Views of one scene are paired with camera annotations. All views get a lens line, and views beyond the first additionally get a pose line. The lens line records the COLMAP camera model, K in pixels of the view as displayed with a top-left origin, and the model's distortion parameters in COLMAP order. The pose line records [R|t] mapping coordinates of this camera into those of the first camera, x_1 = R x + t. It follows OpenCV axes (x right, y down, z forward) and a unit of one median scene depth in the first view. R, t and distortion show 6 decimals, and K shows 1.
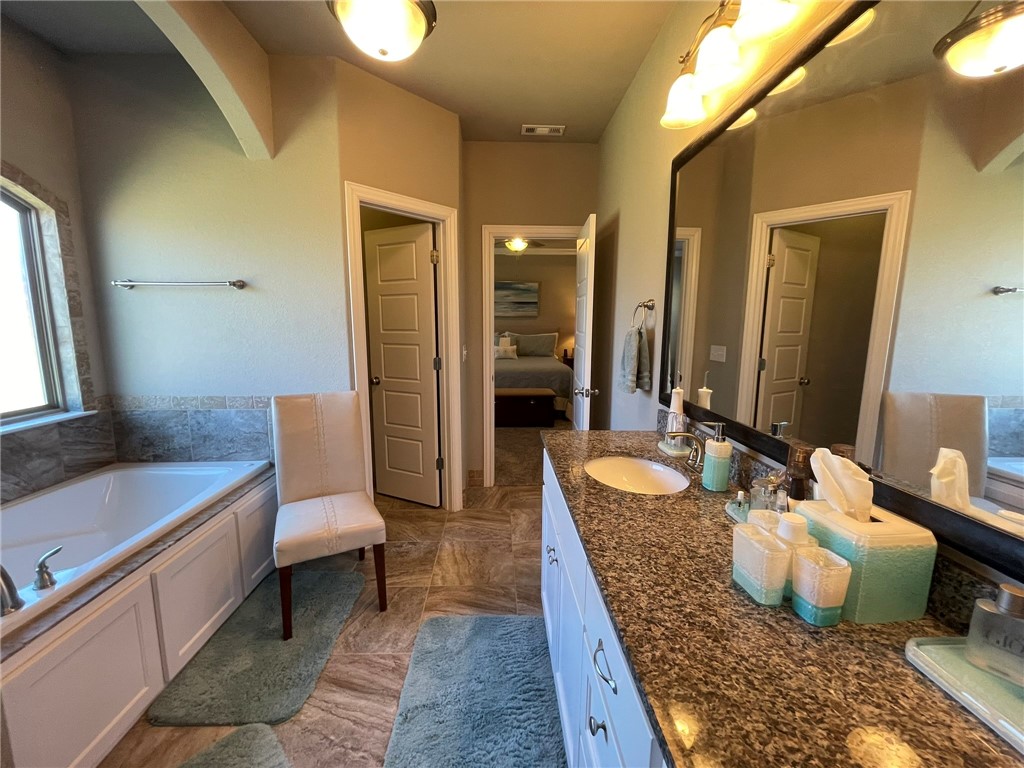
lens RADIAL K [[411.5, 0, 512.5], [0, 411.5, 383.1], [0, 0, 1]] dist [-0.002544, -0.000022]
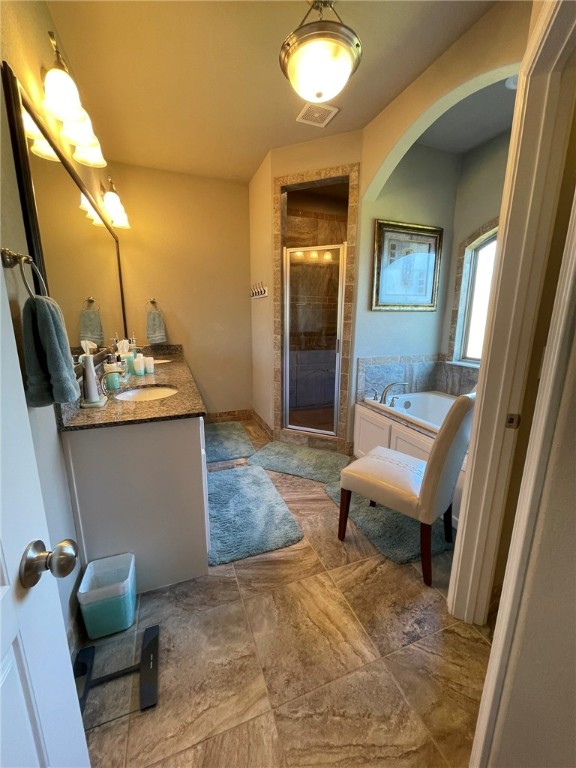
lens RADIAL K [[308.6, 0, 287.3], [0, 308.6, 382.6], [0, 0, 1]] dist [-0.002544, -0.000022]
pose [[-0.947417, 0.055701, -0.315115, 0.110293], [-0.057451, 0.939127, 0.338734, -0.202831], [0.314801, 0.339026, -0.886545, 1.646406]]
